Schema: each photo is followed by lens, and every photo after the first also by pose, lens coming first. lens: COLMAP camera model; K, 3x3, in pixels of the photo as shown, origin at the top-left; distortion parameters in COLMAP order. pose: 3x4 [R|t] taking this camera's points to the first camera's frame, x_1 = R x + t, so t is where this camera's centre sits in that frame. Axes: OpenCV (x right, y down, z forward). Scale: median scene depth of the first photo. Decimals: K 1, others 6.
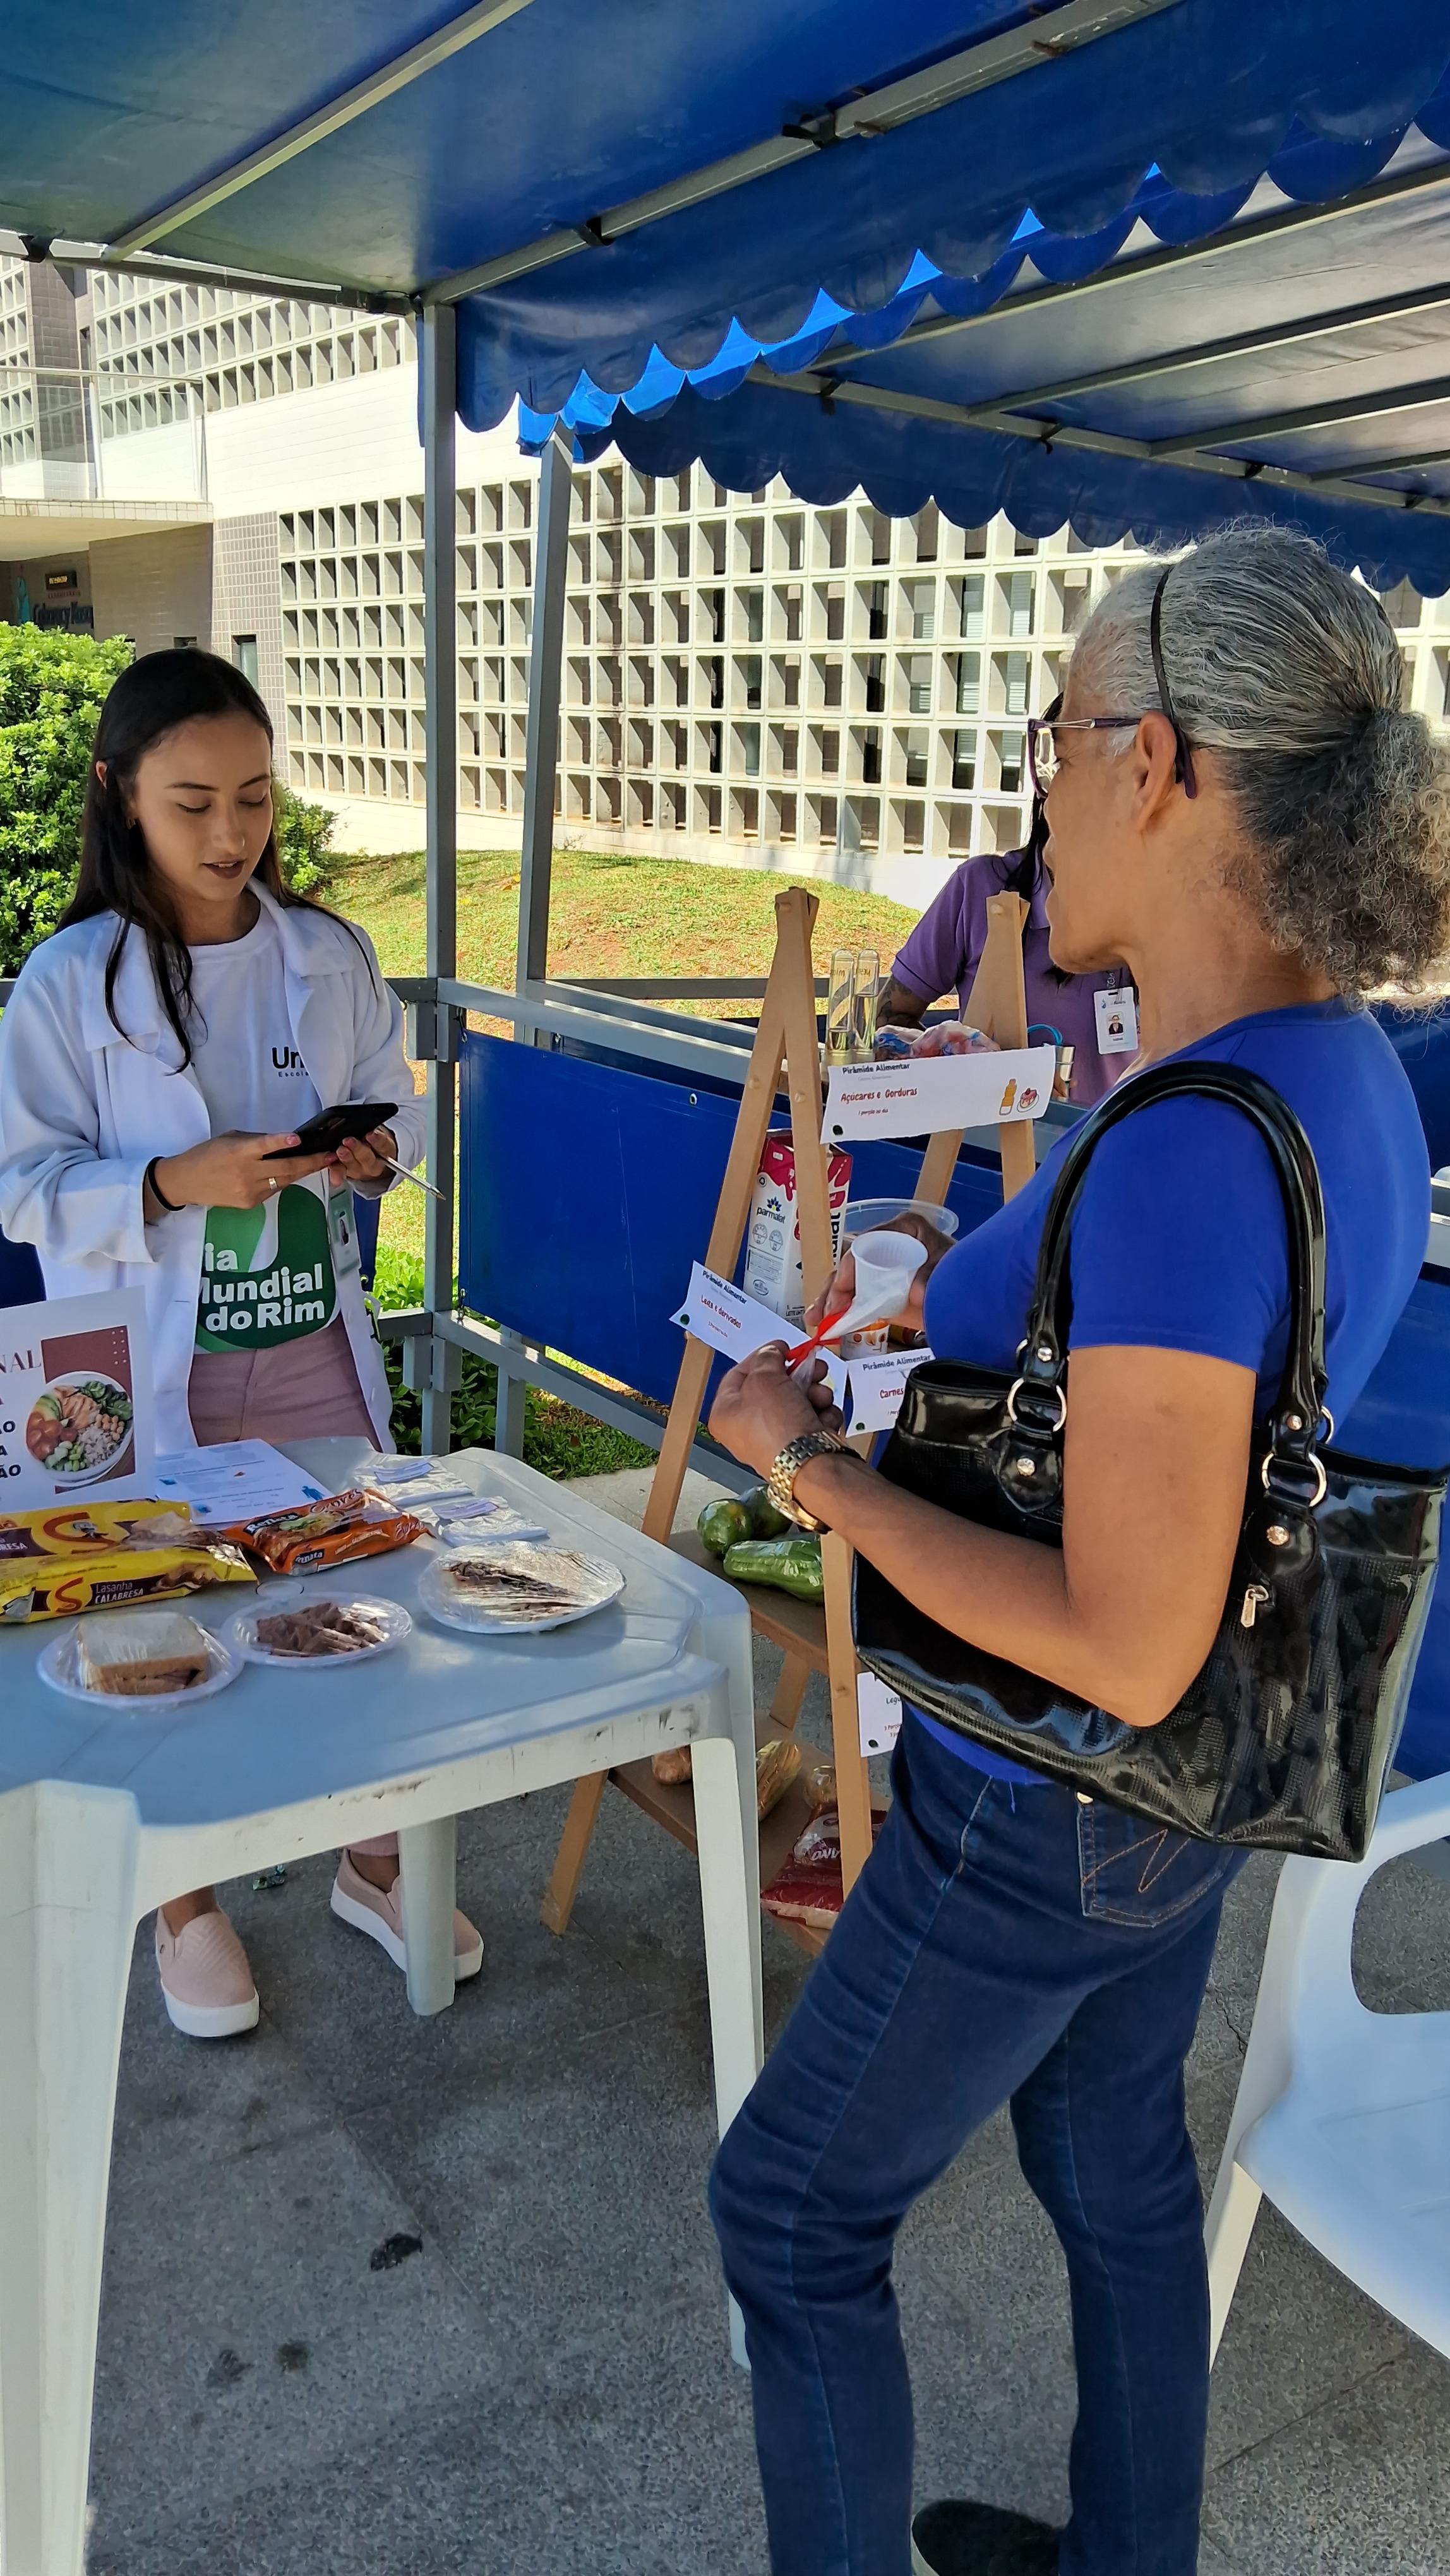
lens RADIAL K [[2007.4, 0, 762.8], [0, 2007.4, 1282.8], [0, 0, 1]] dist [0.105794, -0.178341]
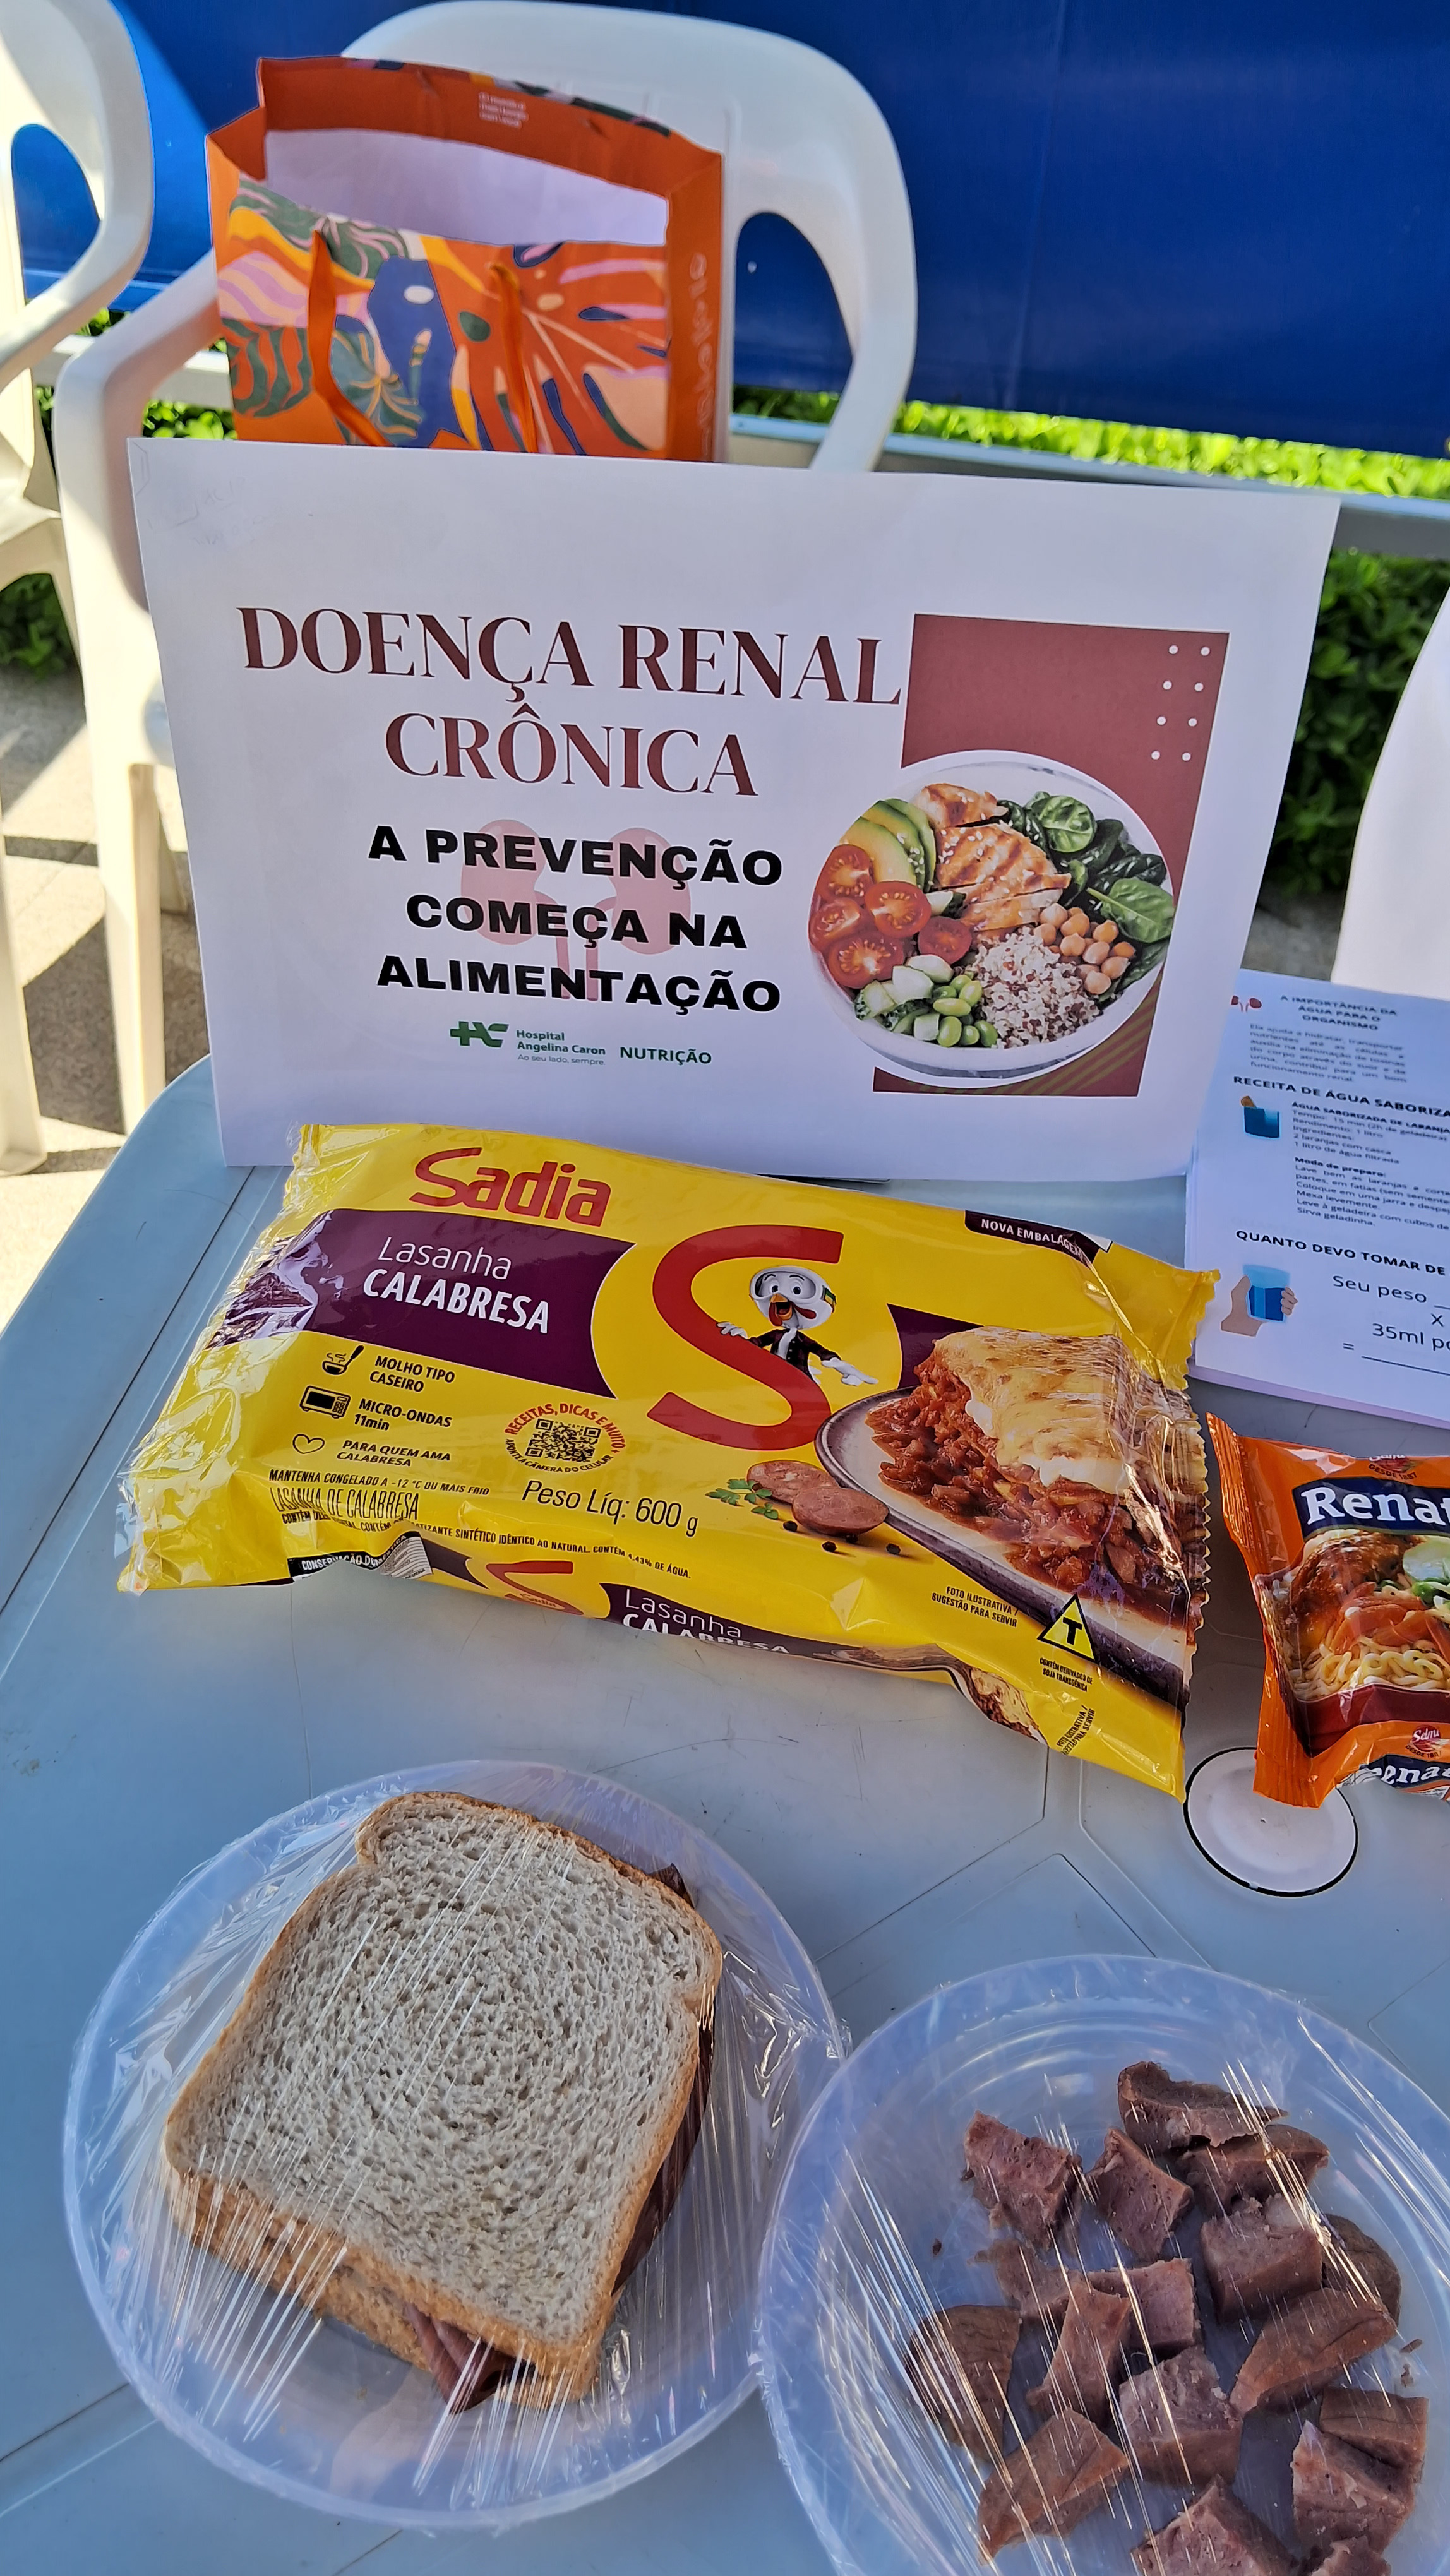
lens RADIAL K [[2025.0, 0, 717.7], [0, 2025.0, 1294.2], [0, 0, 1]] dist [0.096447, -0.192466]
pose [[0.677701, 0.479573, -0.557432, -0.129569], [-0.198346, 0.849184, 0.489434, -0.020075], [0.708082, -0.221125, 0.670615, 0.592949]]
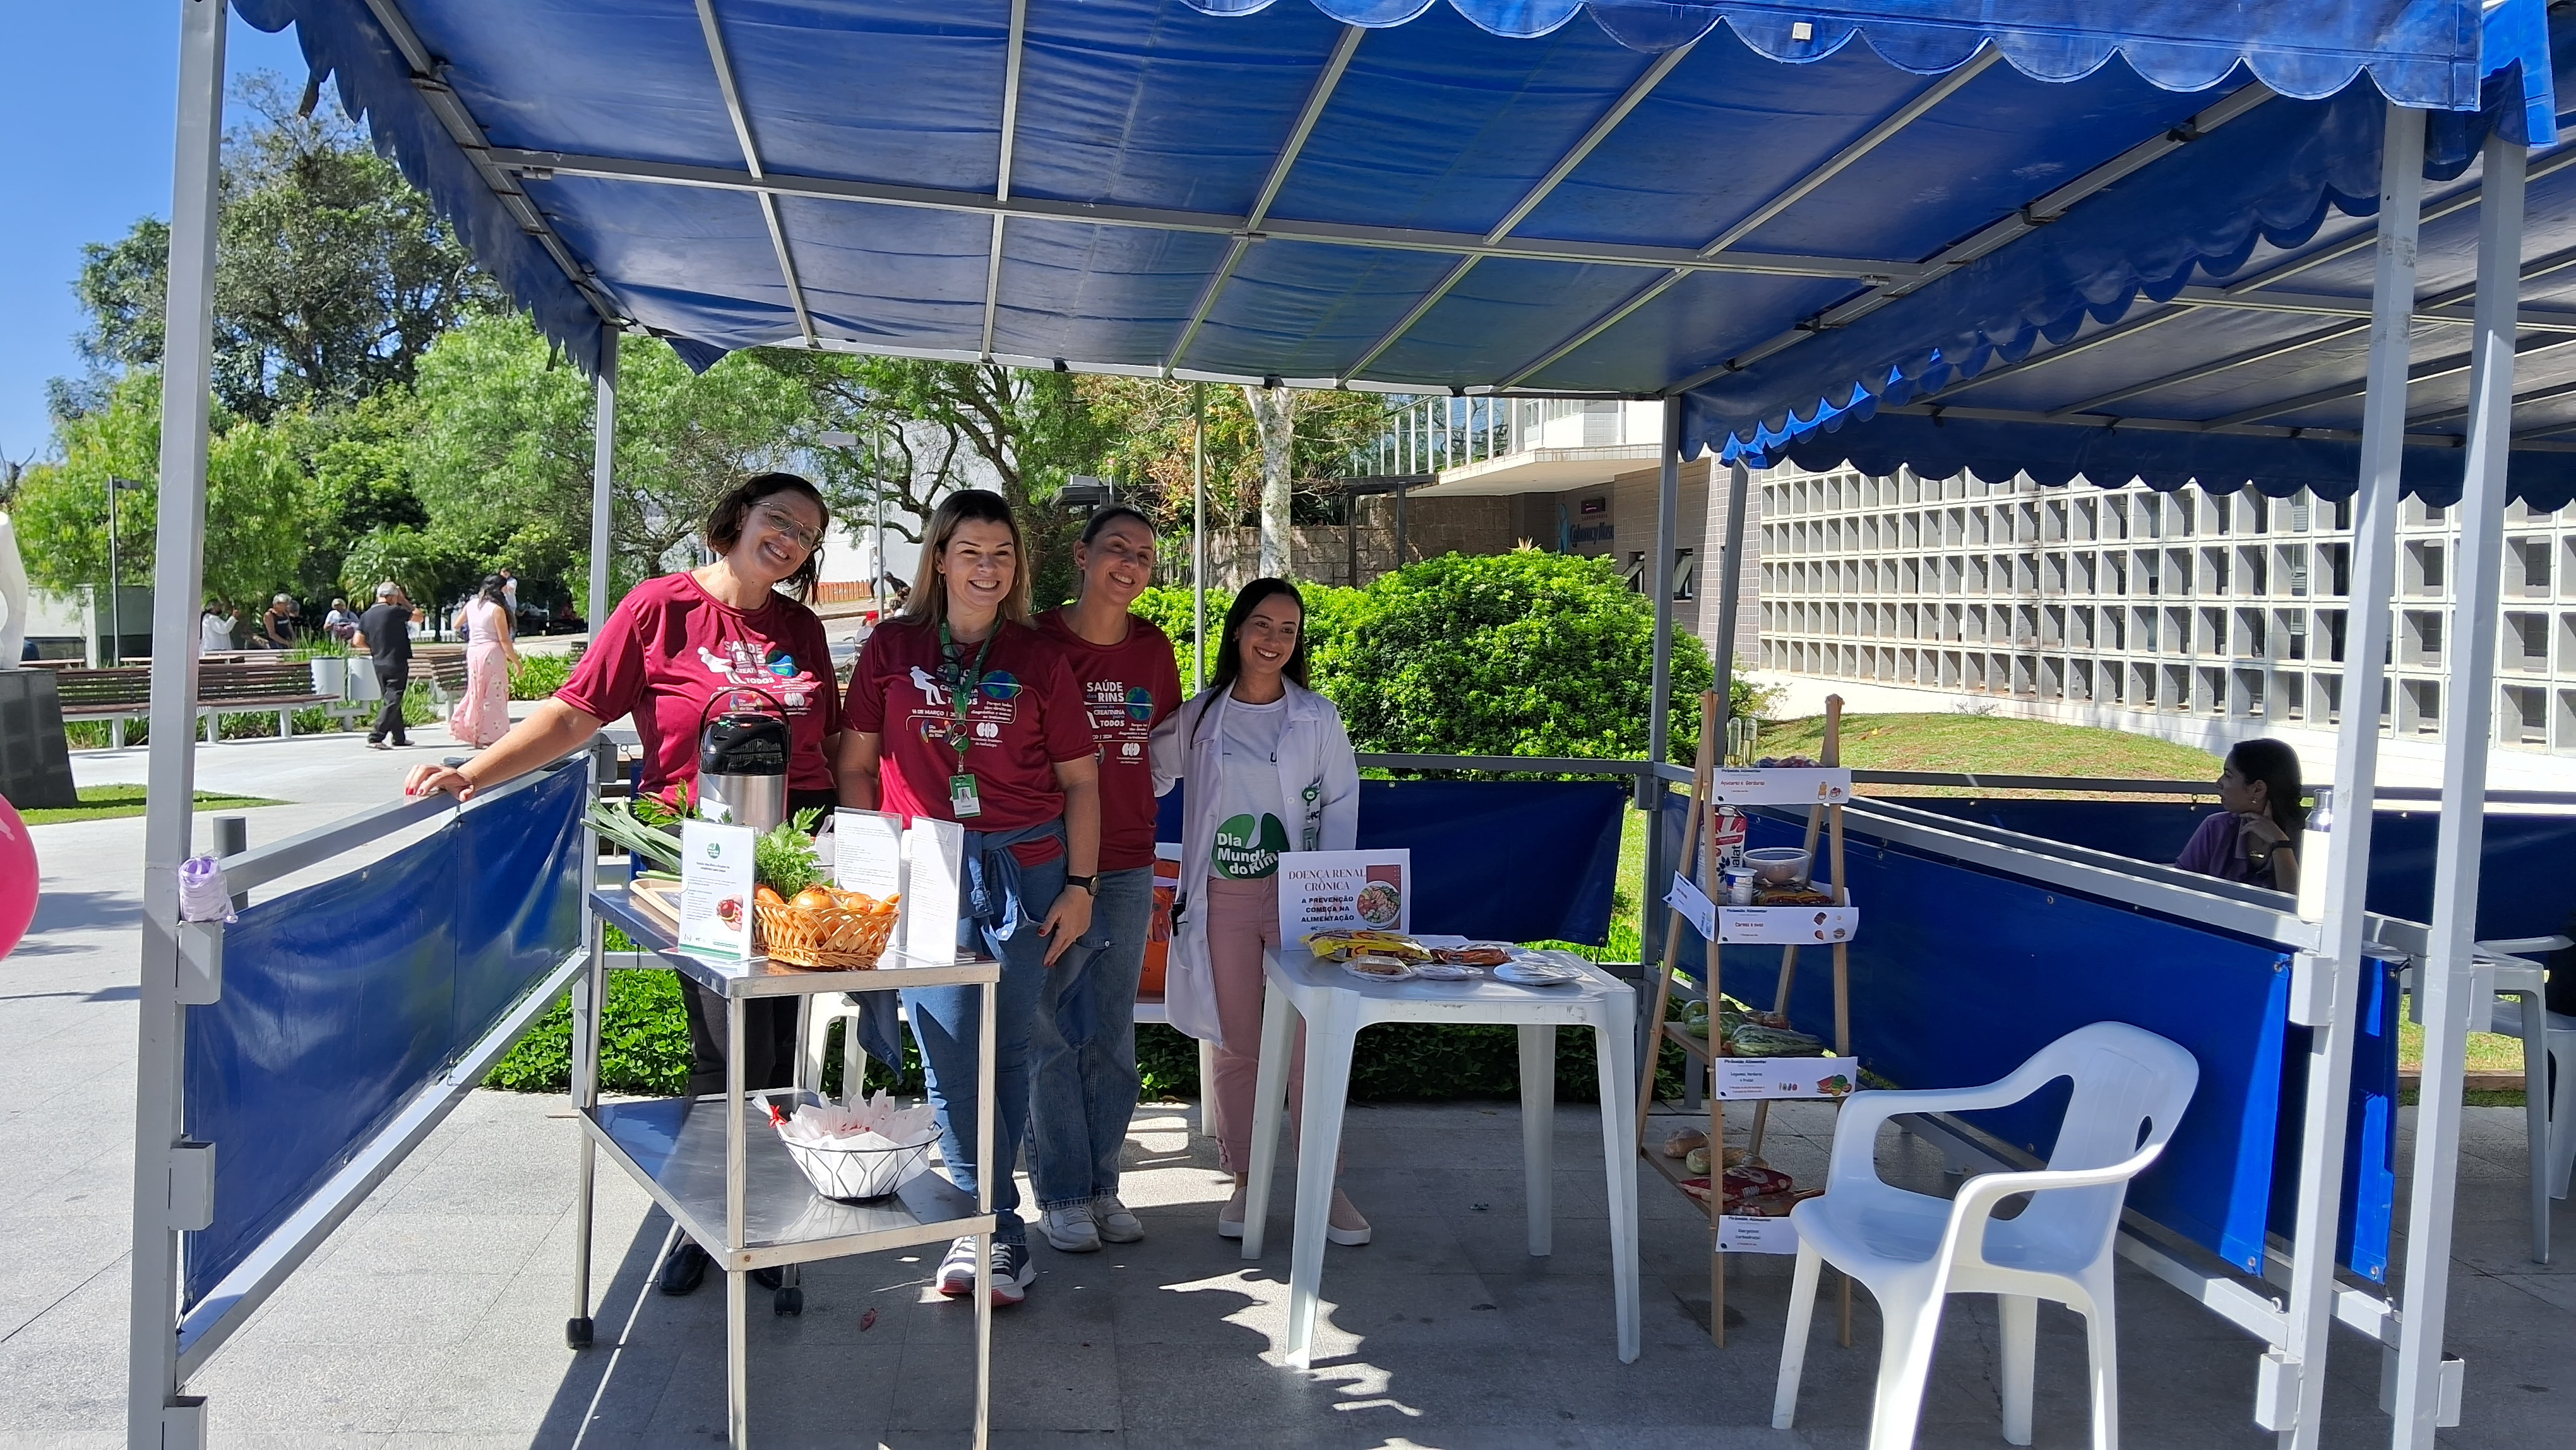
lens RADIAL K [[1998.1, 0, 1288.0], [0, 1998.1, 725.0], [0, 0, 1]] dist [0.139113, -0.411996]
pose [[0.884686, 0.007062, -0.466135, 0.535655], [-0.106320, 0.976591, -0.186992, 0.252806], [0.453902, 0.214989, 0.864727, -0.914252]]
